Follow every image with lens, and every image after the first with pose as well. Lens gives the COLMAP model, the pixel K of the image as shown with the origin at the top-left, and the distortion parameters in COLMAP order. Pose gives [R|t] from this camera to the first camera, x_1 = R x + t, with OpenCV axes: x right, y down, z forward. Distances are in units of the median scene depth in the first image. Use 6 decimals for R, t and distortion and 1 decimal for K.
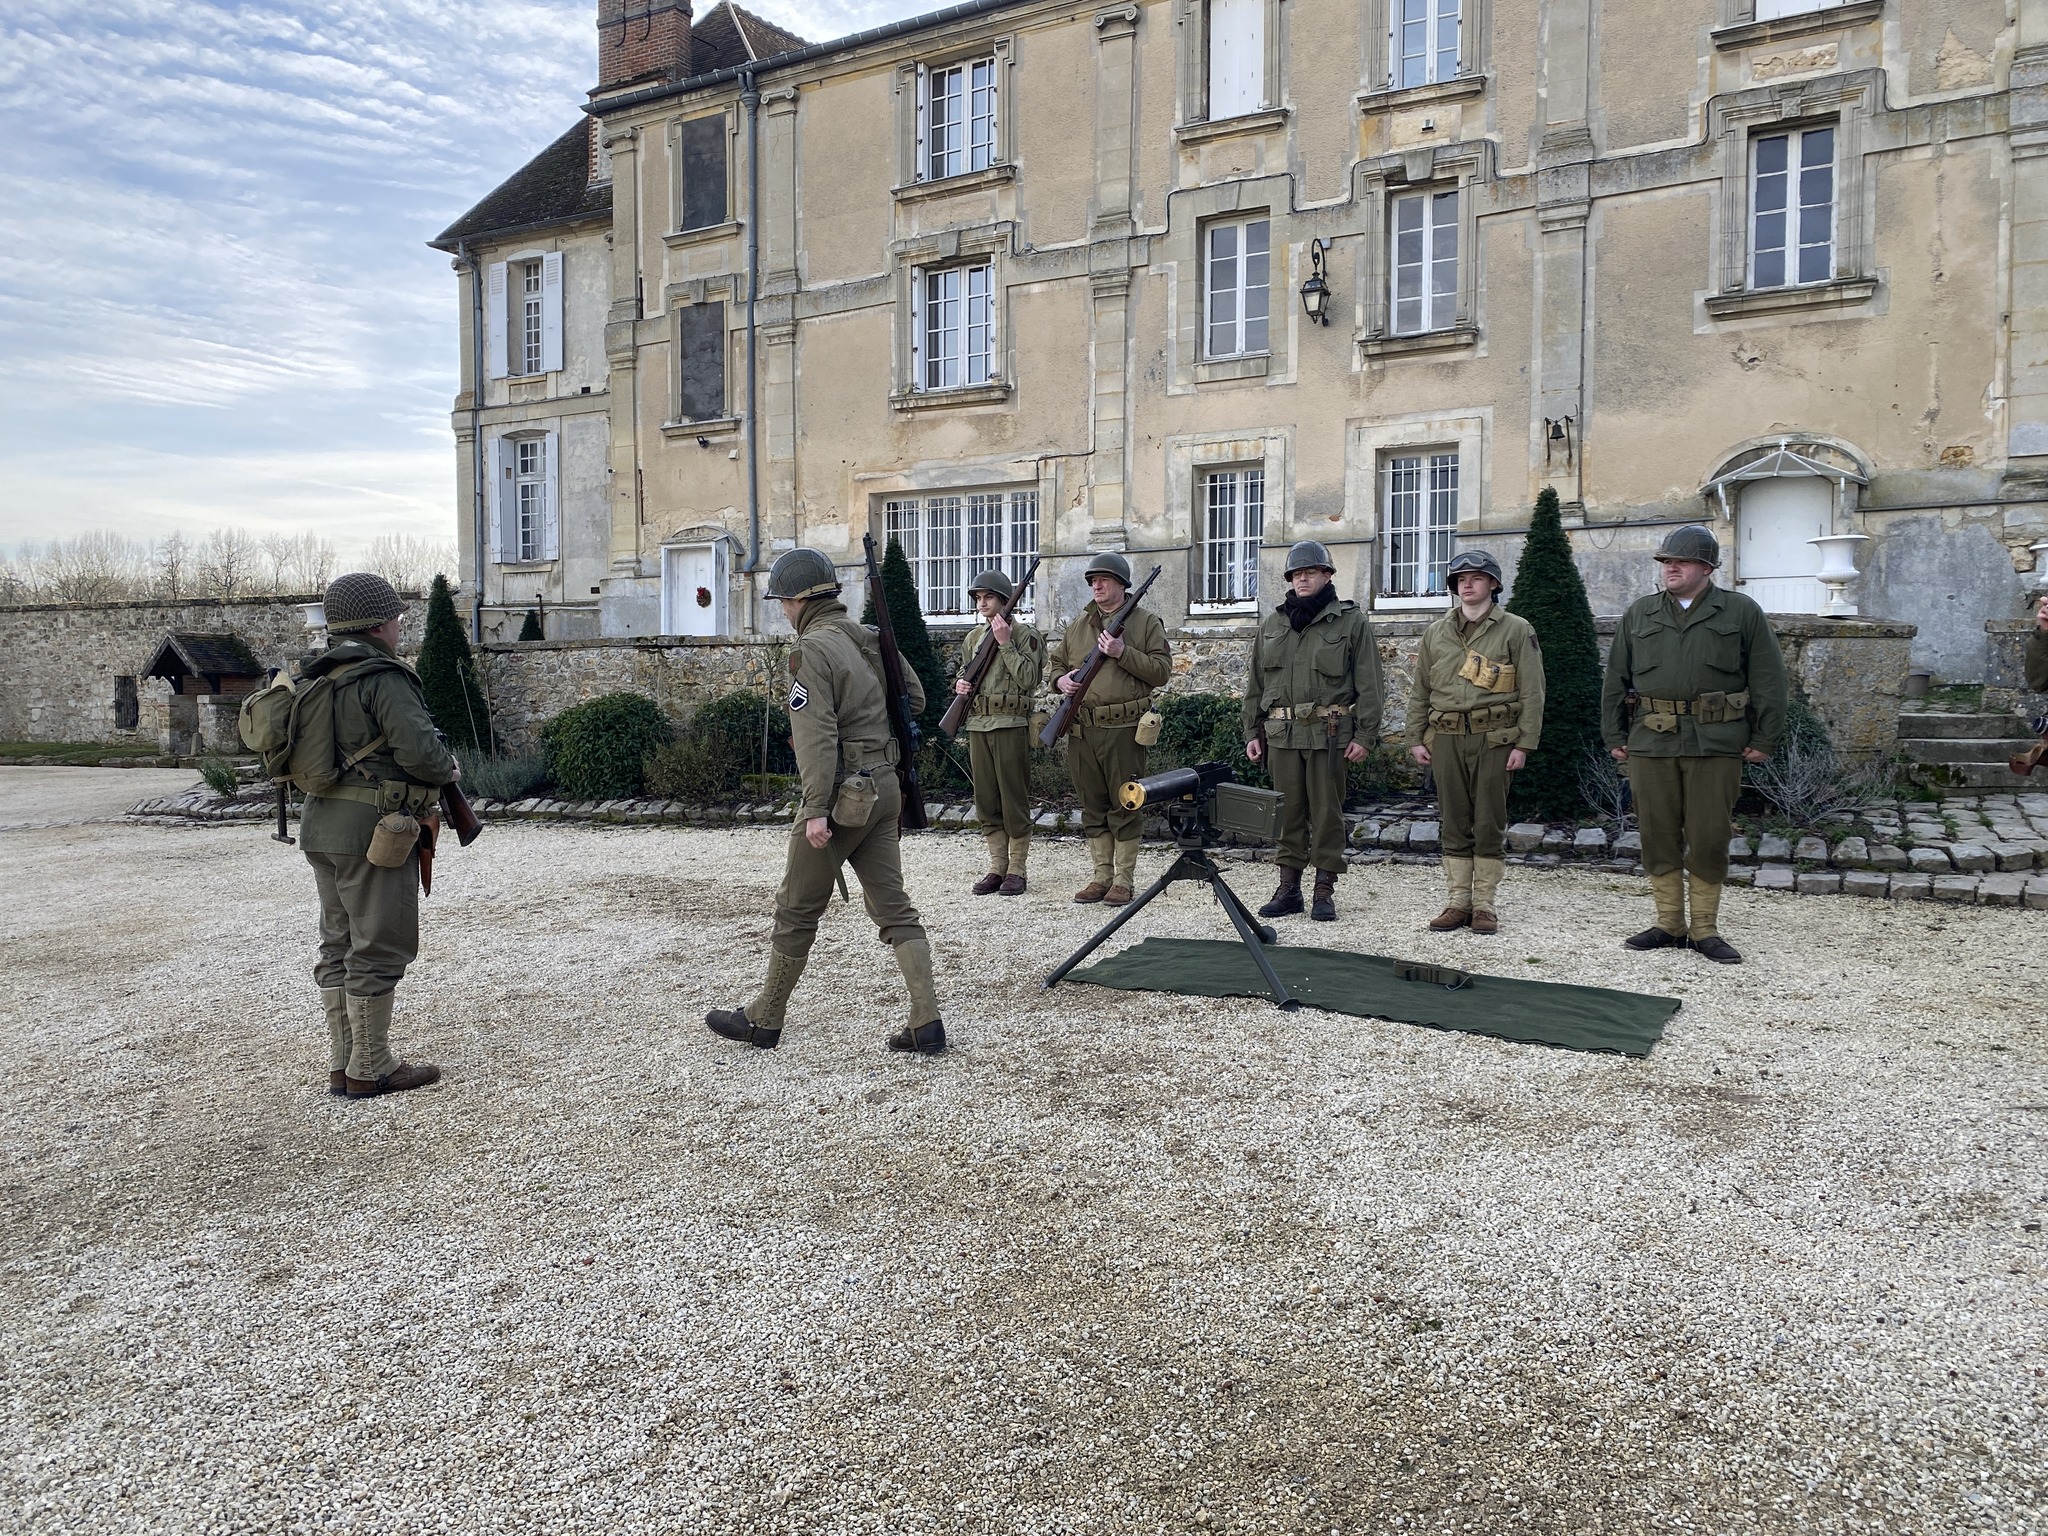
lens RADIAL K [[1583.7, 0, 1009.1], [0, 1583.7, 763.5], [0, 0, 1]] dist [0.006986, -0.016048]
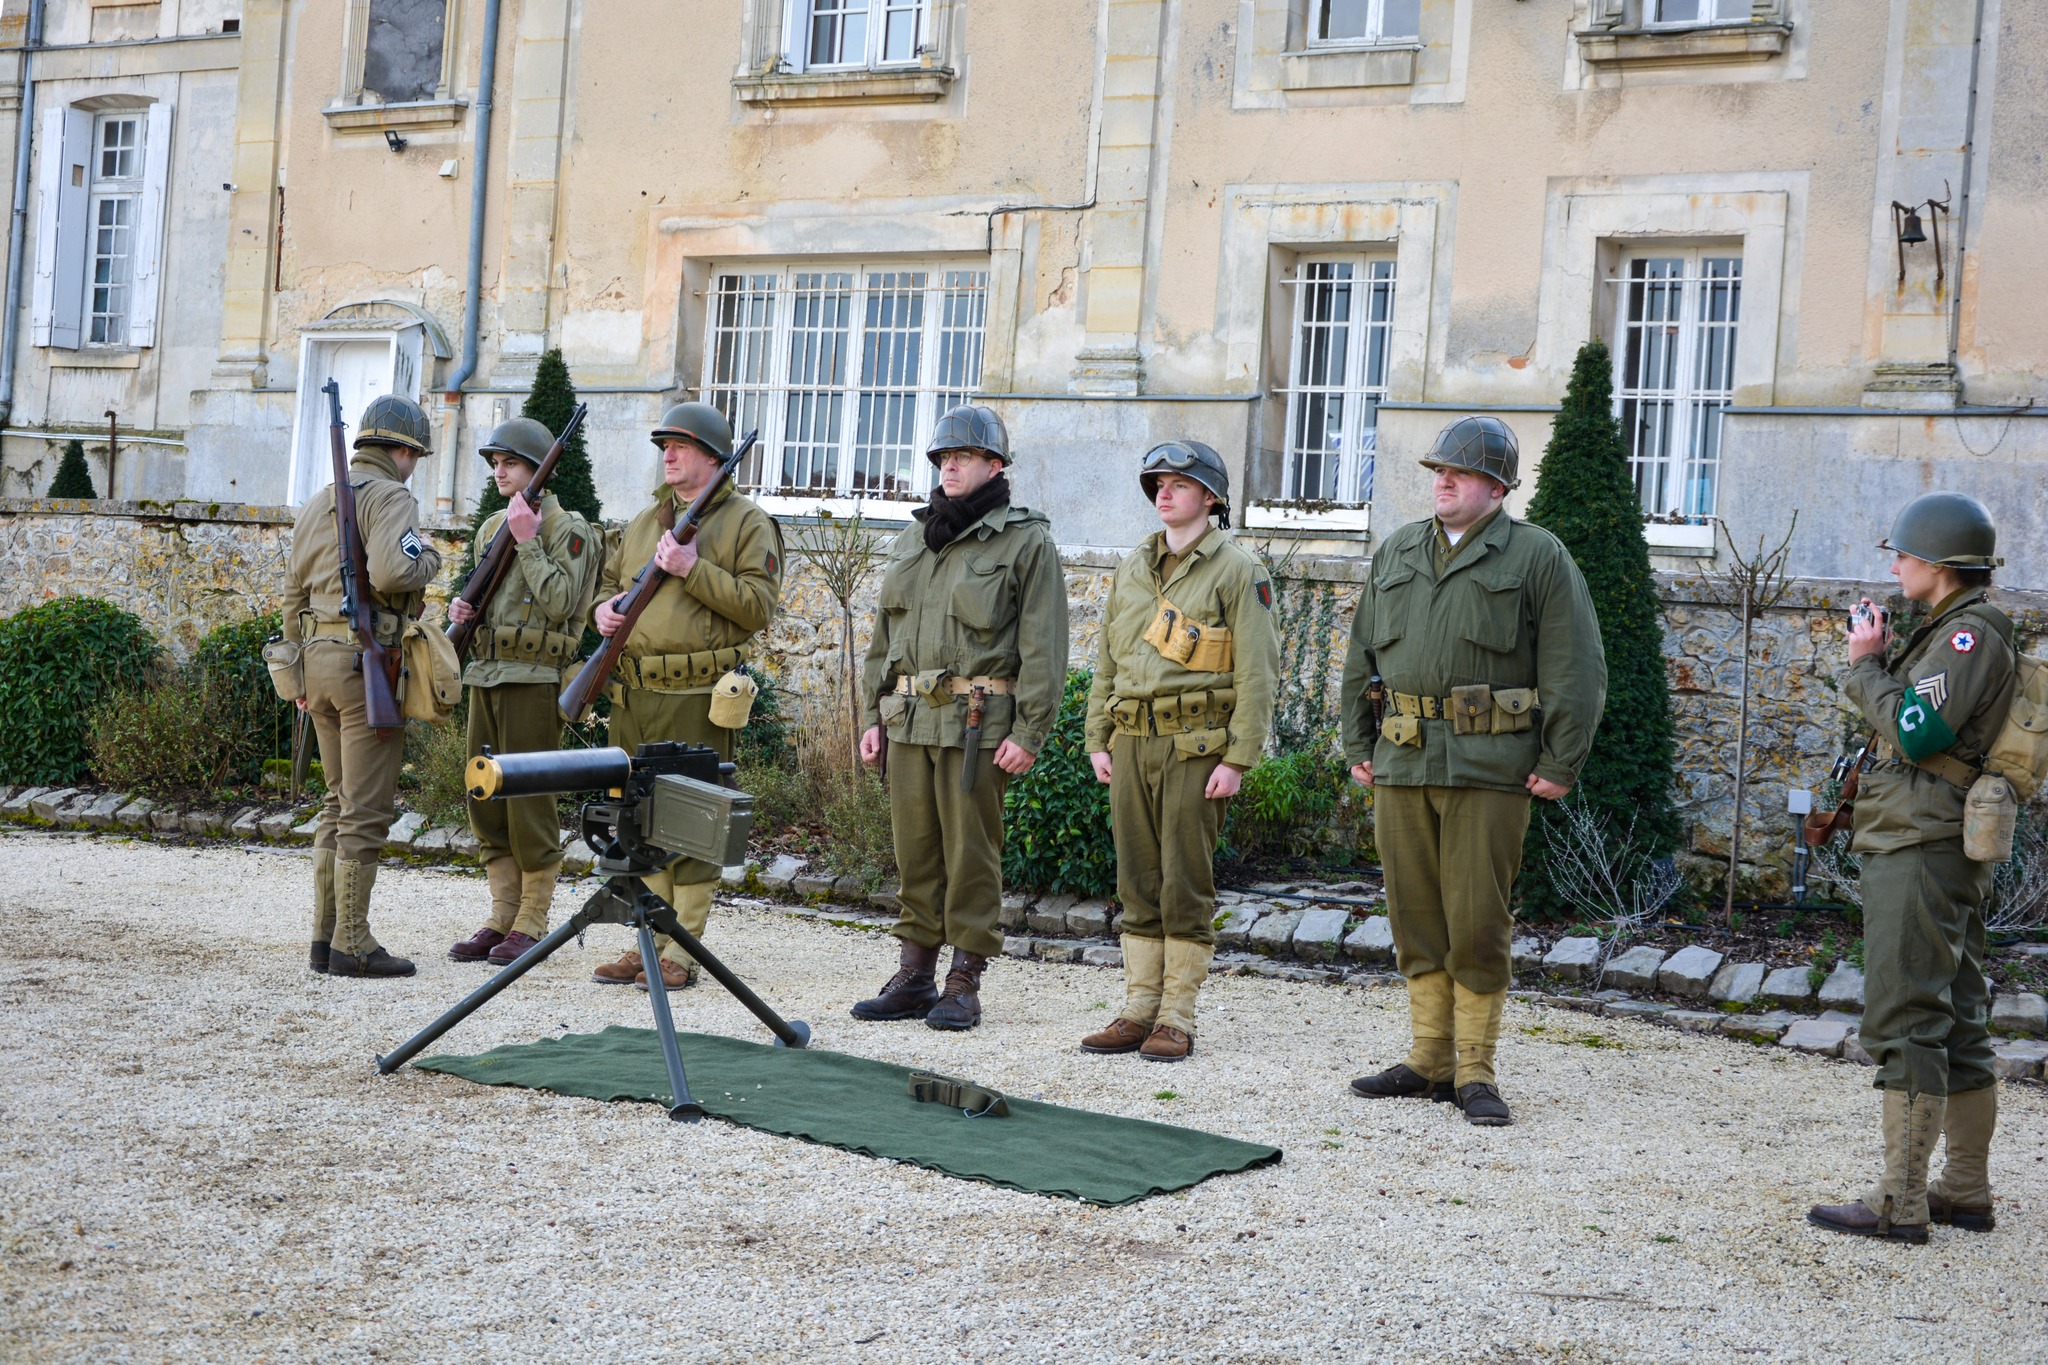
lens RADIAL K [[3425.8, 0, 1028.1], [0, 3425.8, 682.7], [0, 0, 1]] dist [-0.125207, 0.000000]
pose [[0.995673, 0.068525, -0.062760, 0.125106], [-0.071129, 0.996655, -0.040233, 0.007119], [0.059793, 0.044523, 0.997217, -0.127051]]
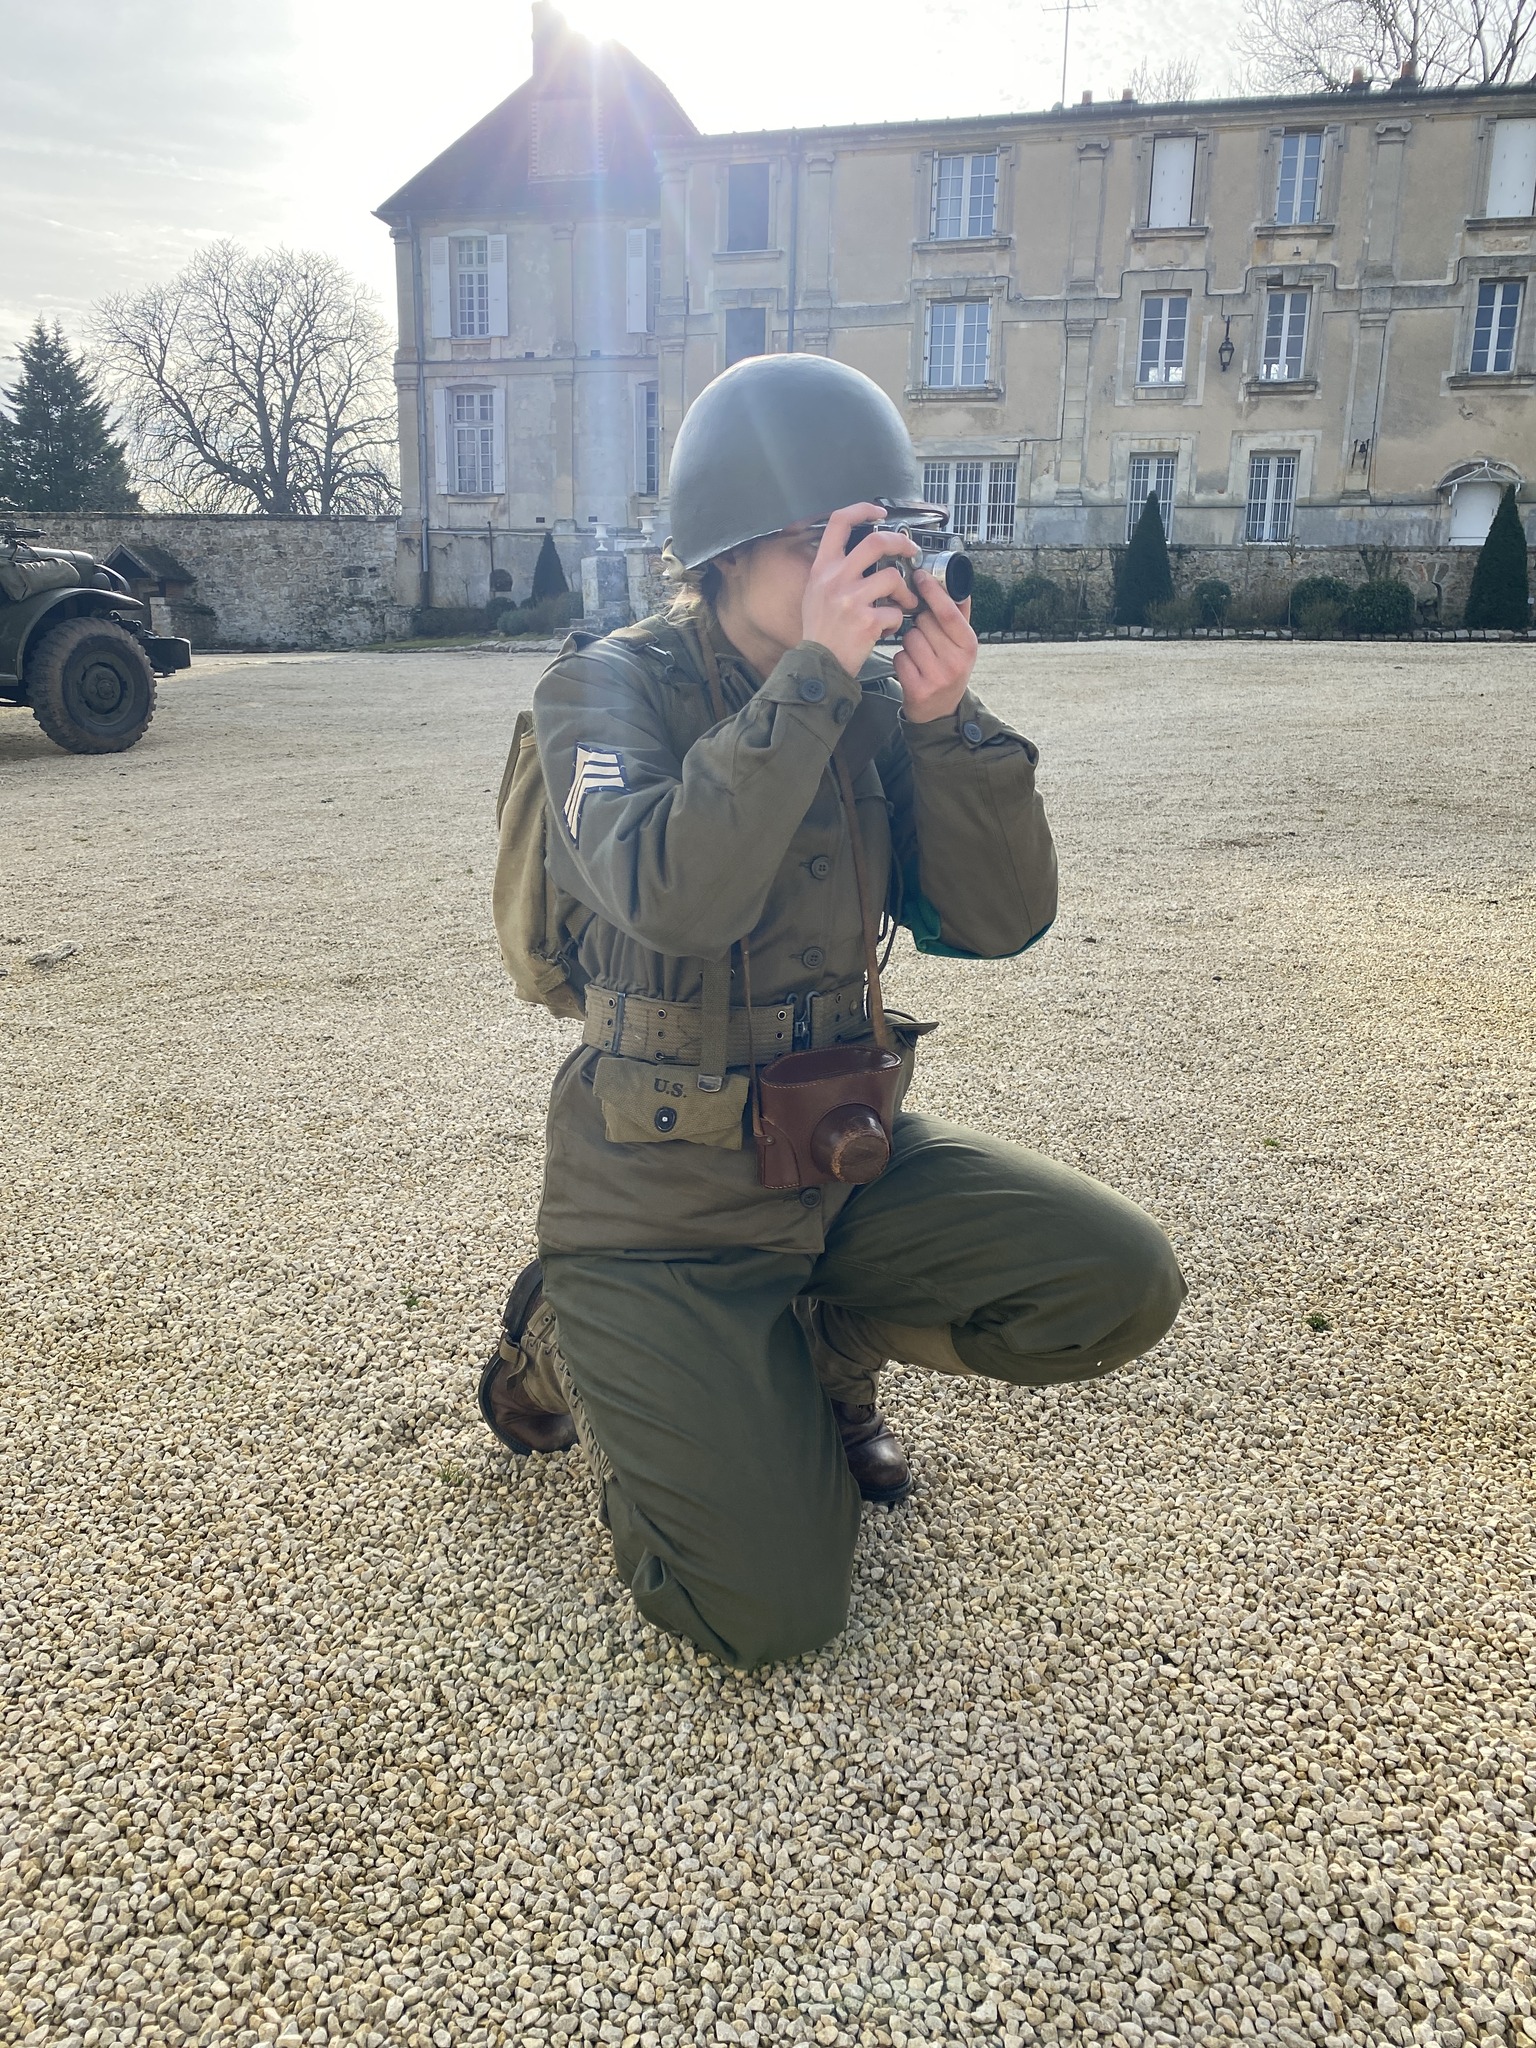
lens RADIAL K [[1583.7, 0, 754.8], [0, 1583.7, 1039.4], [0, 0, 1]] dist [0.006986, -0.016048]
pose [[0.959123, -0.044481, 0.279472, -0.779395], [-0.007191, 0.983420, 0.181202, 0.117679], [-0.282898, -0.175805, 0.942901, -0.559531]]
